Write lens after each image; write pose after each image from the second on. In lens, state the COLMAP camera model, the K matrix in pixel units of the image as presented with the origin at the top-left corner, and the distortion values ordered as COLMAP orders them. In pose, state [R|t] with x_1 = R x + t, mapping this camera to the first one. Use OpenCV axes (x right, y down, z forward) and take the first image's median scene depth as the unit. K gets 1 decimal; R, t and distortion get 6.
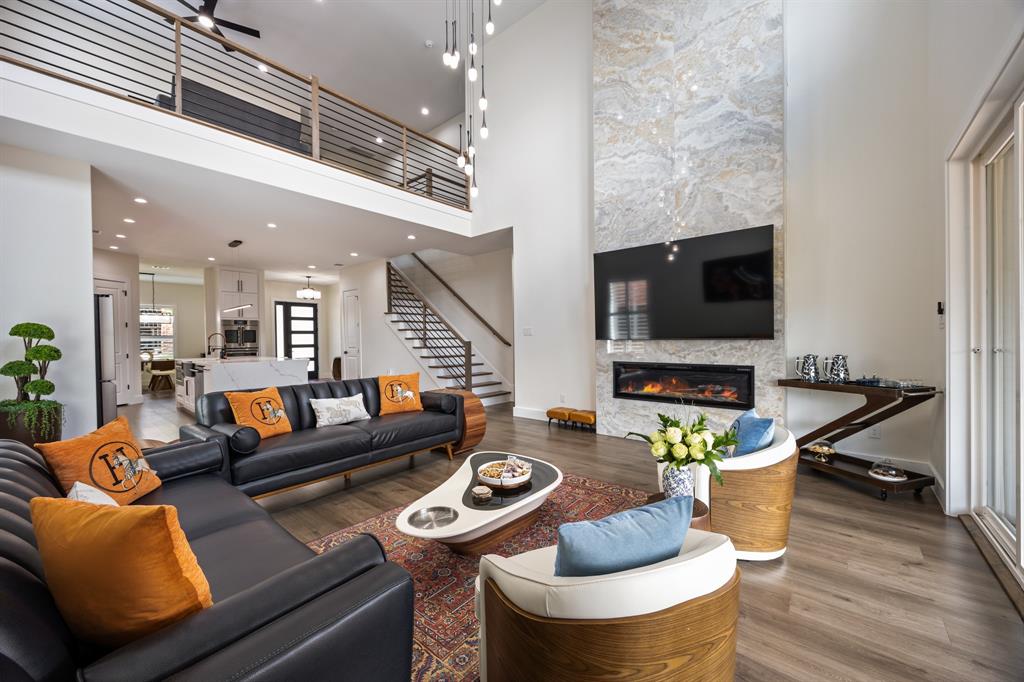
lens RADIAL K [[390.9, 0, 516.3], [0, 390.9, 342.7], [0, 0, 1]] dist [-0.000916, -0.000007]
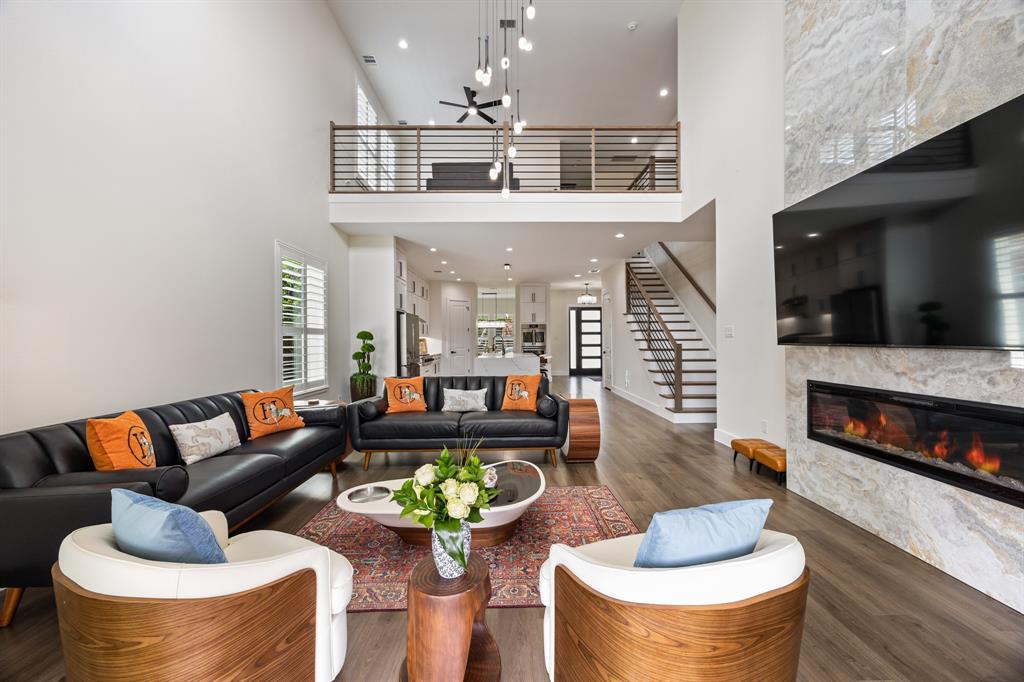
lens RADIAL K [[390.9, 0, 513.8], [0, 390.9, 341.9], [0, 0, 1]] dist [-0.000916, -0.000007]
pose [[0.653905, 0.009734, -0.756514, 0.327533], [-0.009980, 0.999941, 0.004240, -0.008451], [0.756510, 0.004778, 0.653964, 0.187560]]
